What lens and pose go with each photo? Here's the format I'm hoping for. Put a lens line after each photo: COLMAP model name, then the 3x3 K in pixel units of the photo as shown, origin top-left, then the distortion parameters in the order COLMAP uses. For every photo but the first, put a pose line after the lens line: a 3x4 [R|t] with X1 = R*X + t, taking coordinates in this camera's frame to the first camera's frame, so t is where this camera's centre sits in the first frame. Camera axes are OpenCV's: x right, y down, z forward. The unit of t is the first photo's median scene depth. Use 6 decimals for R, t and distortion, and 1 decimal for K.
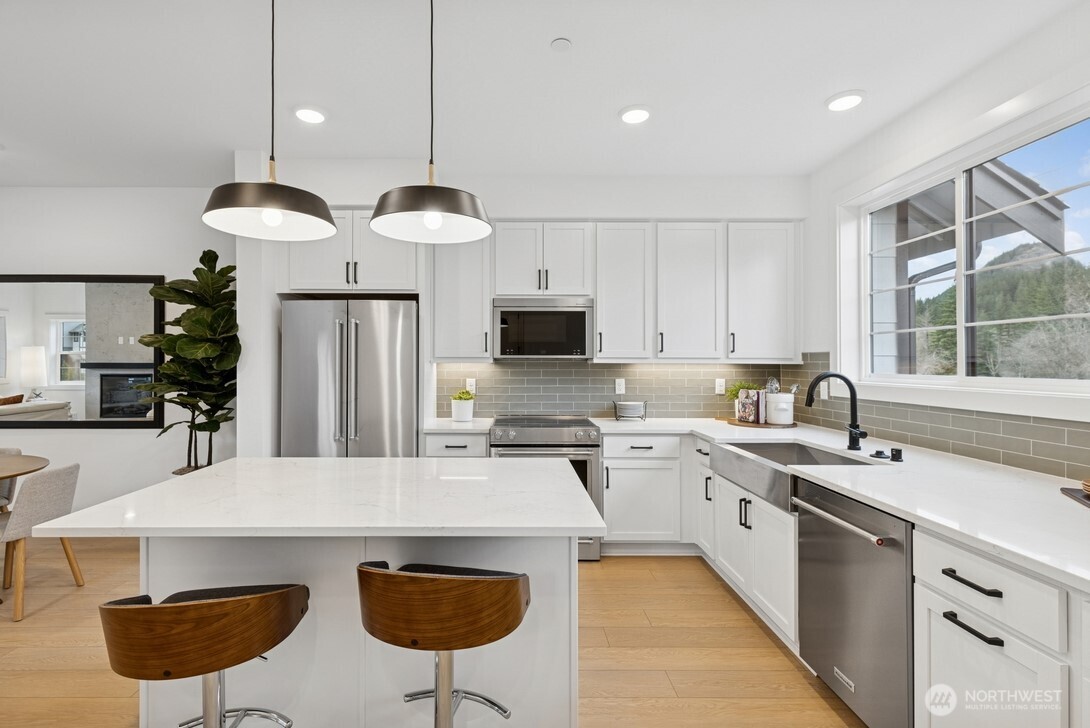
lens RADIAL K [[501.8, 0, 514.0], [0, 501.8, 359.0], [0, 0, 1]] dist [0.005238, 0.000200]
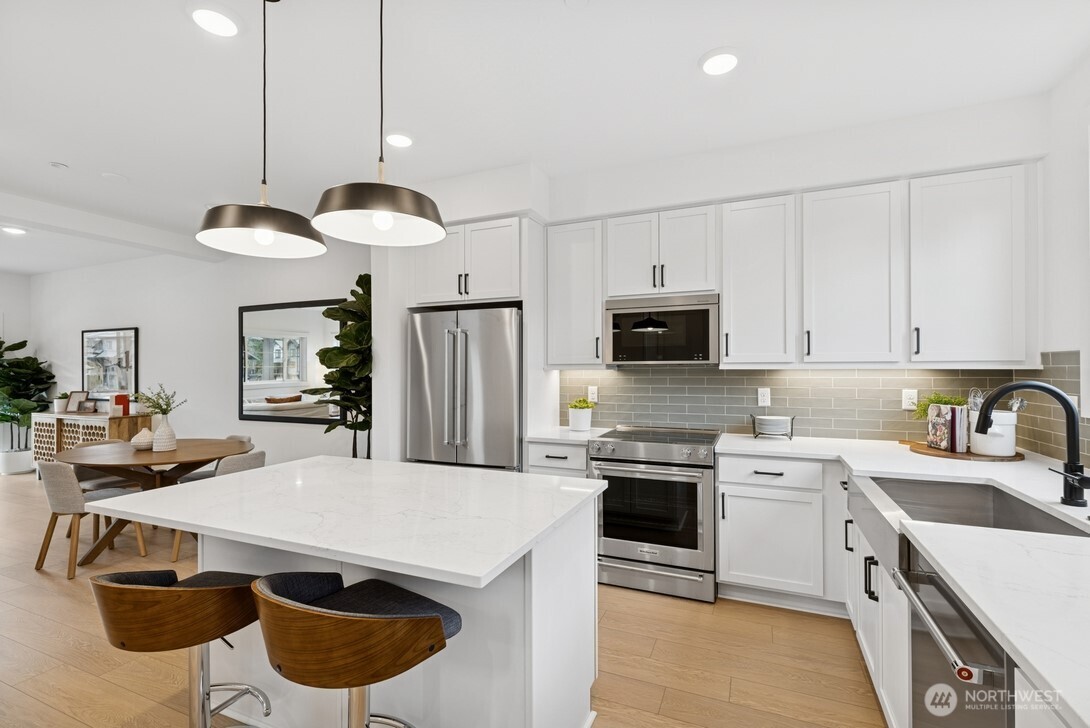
lens RADIAL K [[489.5, 0, 548.1], [0, 489.5, 366.5], [0, 0, 1]] dist [0.003114, -0.000023]
pose [[0.919526, -0.007770, -0.392952, 0.223911], [0.008649, 0.999962, 0.000467, 0.000346], [0.392934, -0.003828, 0.919559, 0.124670]]
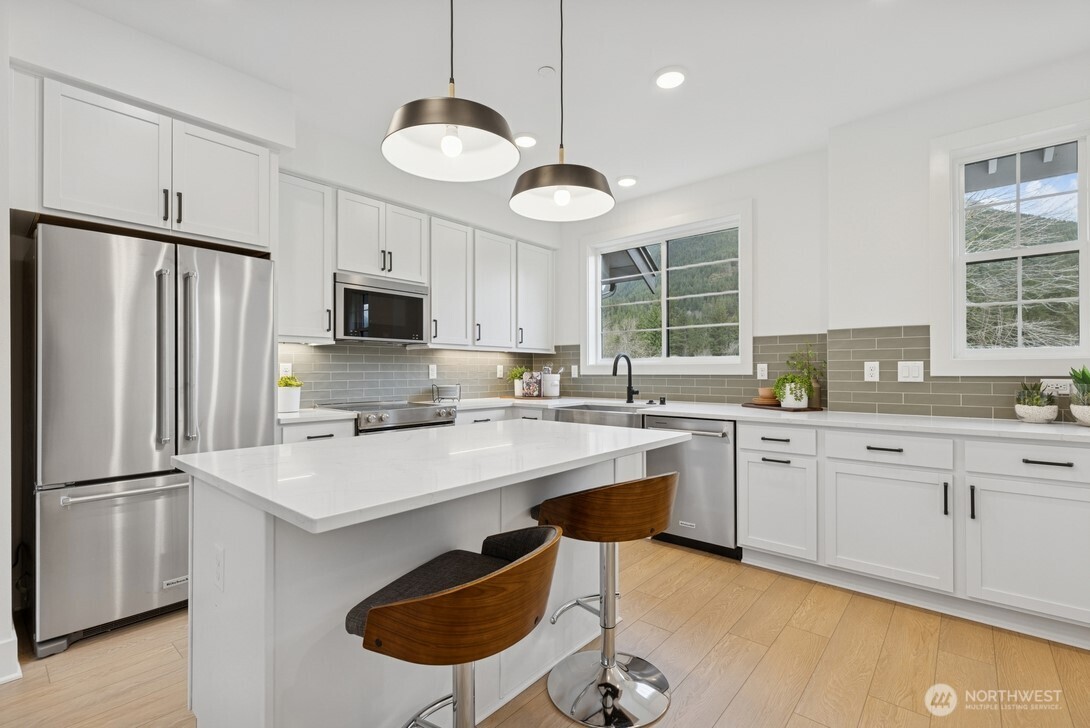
lens RADIAL K [[489.5, 0, 548.1], [0, 489.5, 366.5], [0, 0, 1]] dist [0.003114, -0.000023]
pose [[0.649118, 0.005024, 0.760671, -0.475573], [-0.002714, 0.999987, -0.004288, 0.052289], [-0.760683, 0.000719, 0.649123, 0.141608]]
